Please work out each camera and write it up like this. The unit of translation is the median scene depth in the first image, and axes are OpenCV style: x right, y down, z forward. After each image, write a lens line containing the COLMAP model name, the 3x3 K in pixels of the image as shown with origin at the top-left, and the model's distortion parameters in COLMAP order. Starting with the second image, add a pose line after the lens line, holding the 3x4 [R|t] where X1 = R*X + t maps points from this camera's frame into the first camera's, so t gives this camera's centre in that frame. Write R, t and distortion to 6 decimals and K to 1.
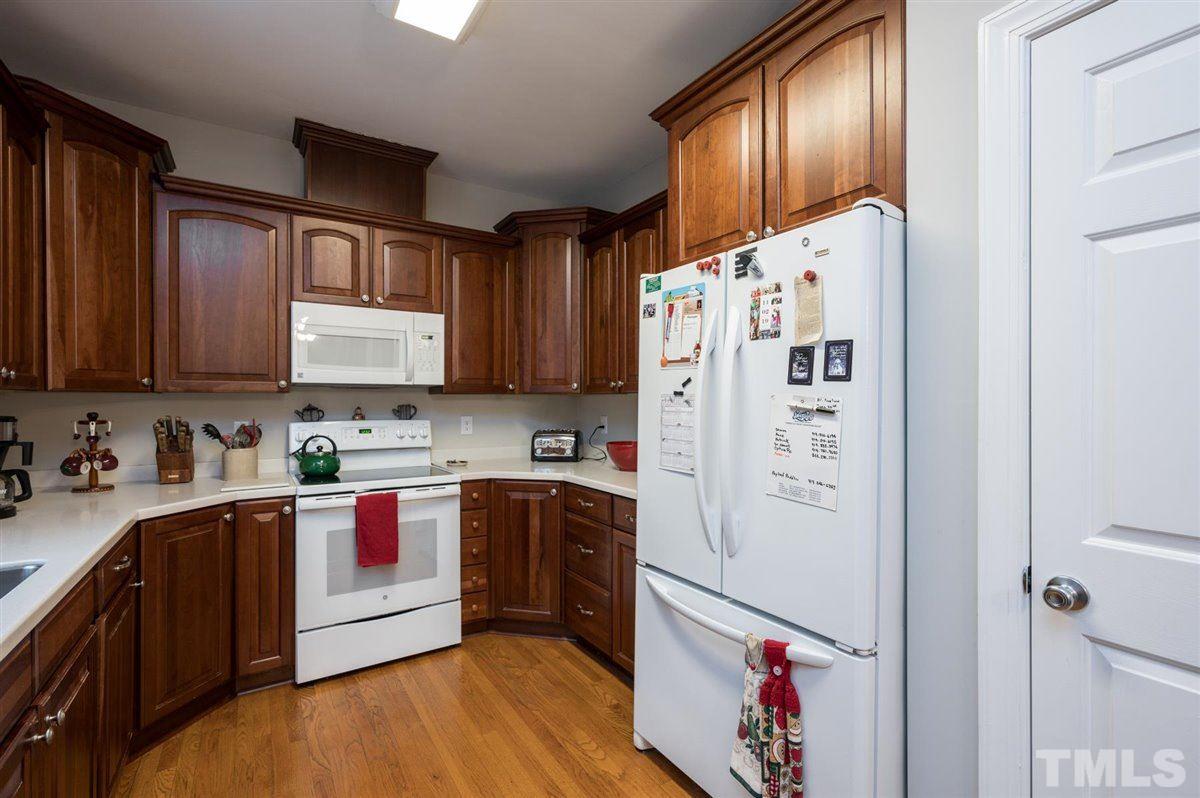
lens RADIAL K [[535.7, 0, 603.1], [0, 535.7, 404.2], [0, 0, 1]] dist [0.003023, 0.000239]
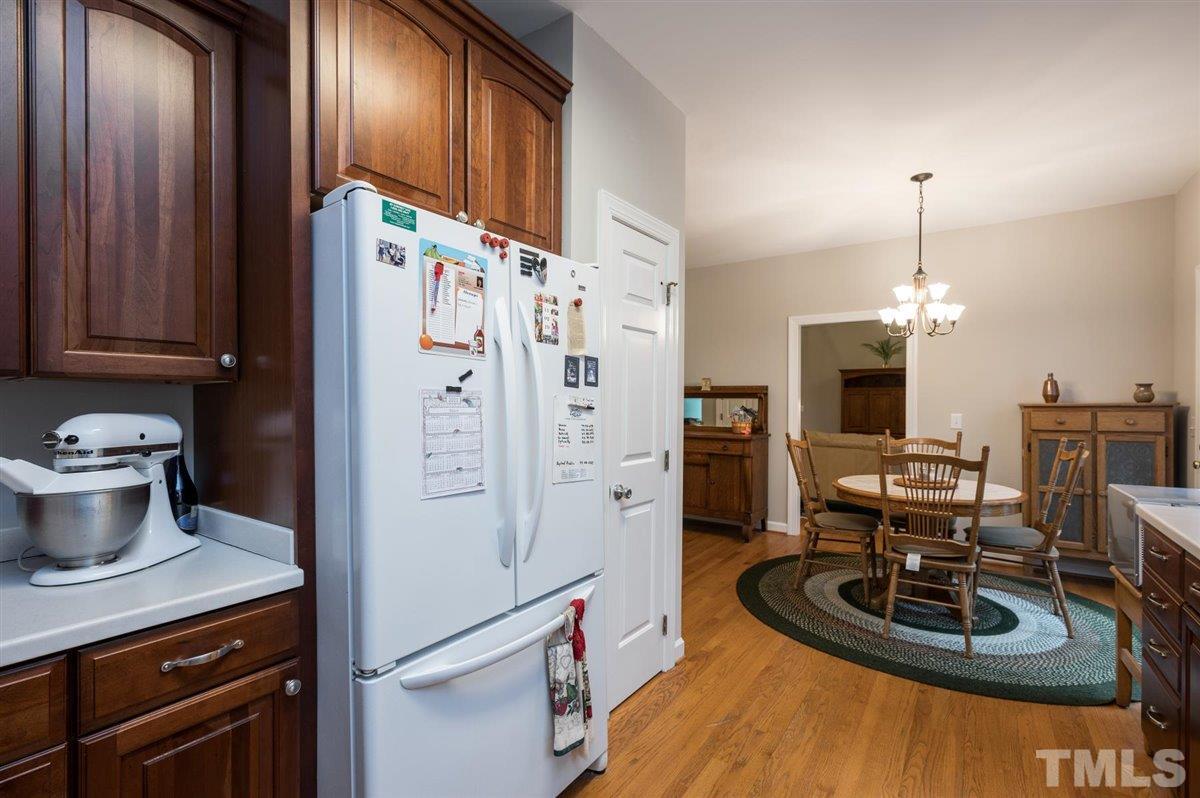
lens RADIAL K [[535.7, 0, 604.9], [0, 535.7, 403.5], [0, 0, 1]] dist [0.003023, 0.000239]
pose [[-0.373152, -0.002784, 0.927766, -0.416110], [0.003370, 0.999985, 0.004356, -0.001893], [-0.927764, 0.004752, -0.373136, 0.715907]]
